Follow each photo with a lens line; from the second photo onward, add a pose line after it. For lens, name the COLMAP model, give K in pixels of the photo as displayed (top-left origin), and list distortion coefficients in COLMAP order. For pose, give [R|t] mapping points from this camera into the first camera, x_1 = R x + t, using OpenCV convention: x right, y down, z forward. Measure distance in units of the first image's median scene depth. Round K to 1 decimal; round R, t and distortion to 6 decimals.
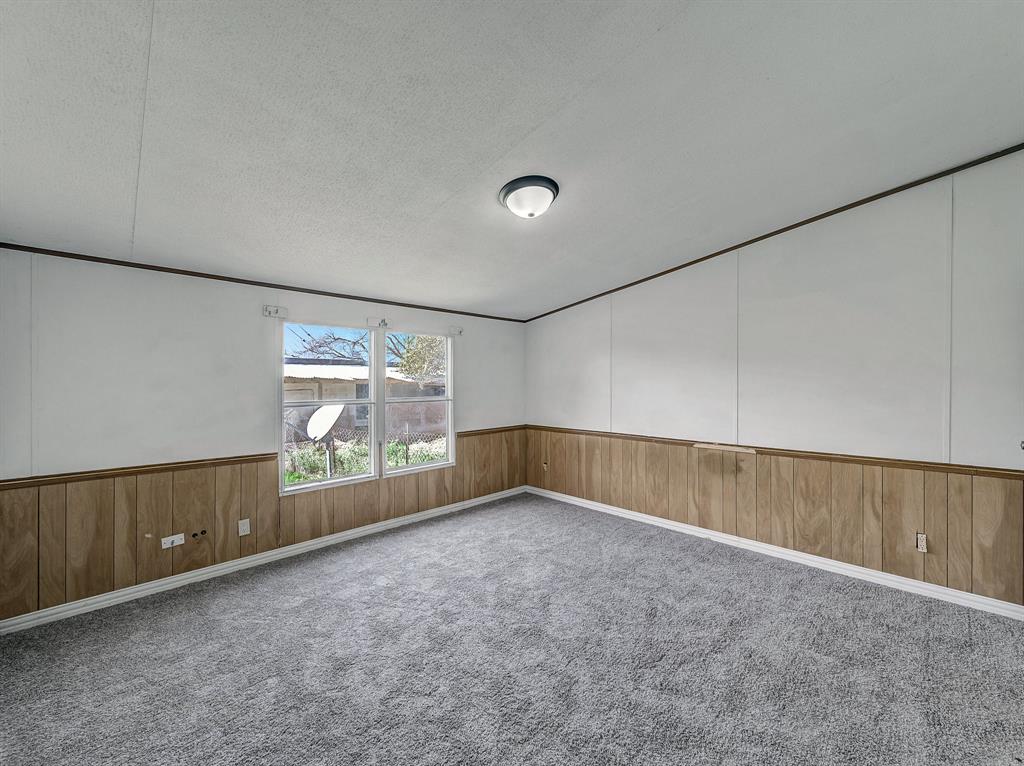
lens RADIAL K [[403.1, 0, 523.1], [0, 403.1, 383.9], [0, 0, 1]] dist [0.001753, -0.000090]
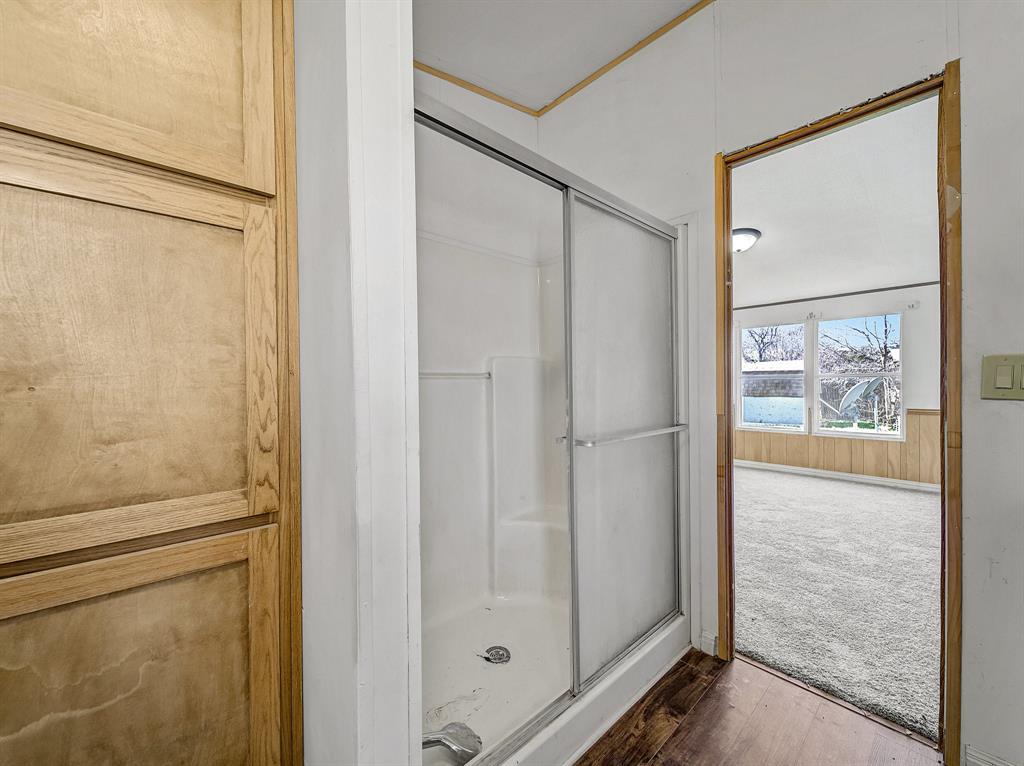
lens RADIAL K [[410.4, 0, 506.0], [0, 410.4, 386.1], [0, 0, 1]] dist [-0.001036, -0.000483]
pose [[-0.043307, 0.012941, -0.998978, 1.272446], [0.007630, 0.999891, 0.012622, 0.066955], [0.999033, -0.007076, -0.043401, 0.103388]]
